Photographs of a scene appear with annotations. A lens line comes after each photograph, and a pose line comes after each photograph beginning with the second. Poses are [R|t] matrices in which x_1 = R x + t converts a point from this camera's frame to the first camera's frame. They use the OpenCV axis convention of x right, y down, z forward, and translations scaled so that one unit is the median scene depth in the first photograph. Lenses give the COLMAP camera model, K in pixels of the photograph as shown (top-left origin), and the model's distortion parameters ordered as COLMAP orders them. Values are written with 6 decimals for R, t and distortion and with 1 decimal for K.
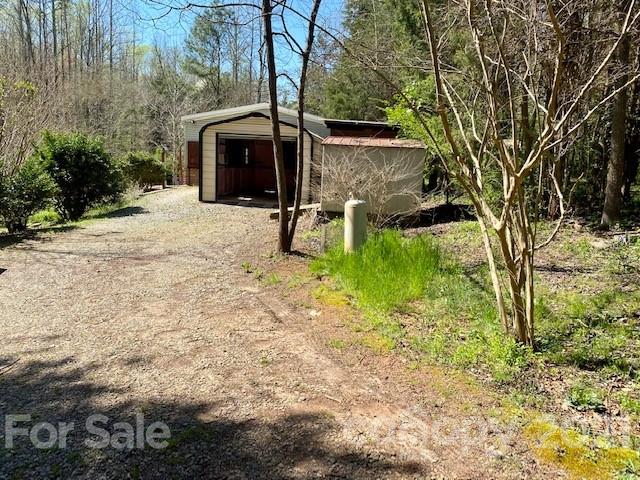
lens RADIAL K [[489.6, 0, 319.7], [0, 489.6, 239.2], [0, 0, 1]] dist [-0.002940, -0.000598]
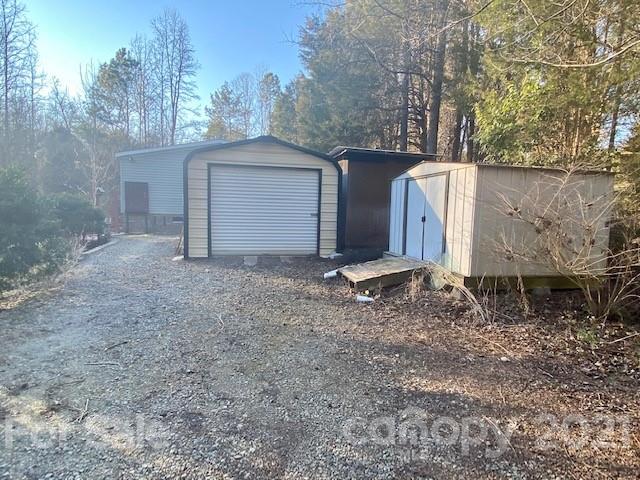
lens RADIAL K [[367.8, 0, 320.3], [0, 367.8, 241.0], [0, 0, 1]] dist [0.004062, 0.000419]
pose [[0.949334, -0.049201, 0.310395, -0.153382], [0.066390, 0.996776, -0.045052, -0.045884], [-0.307178, 0.063376, 0.949540, 0.294963]]
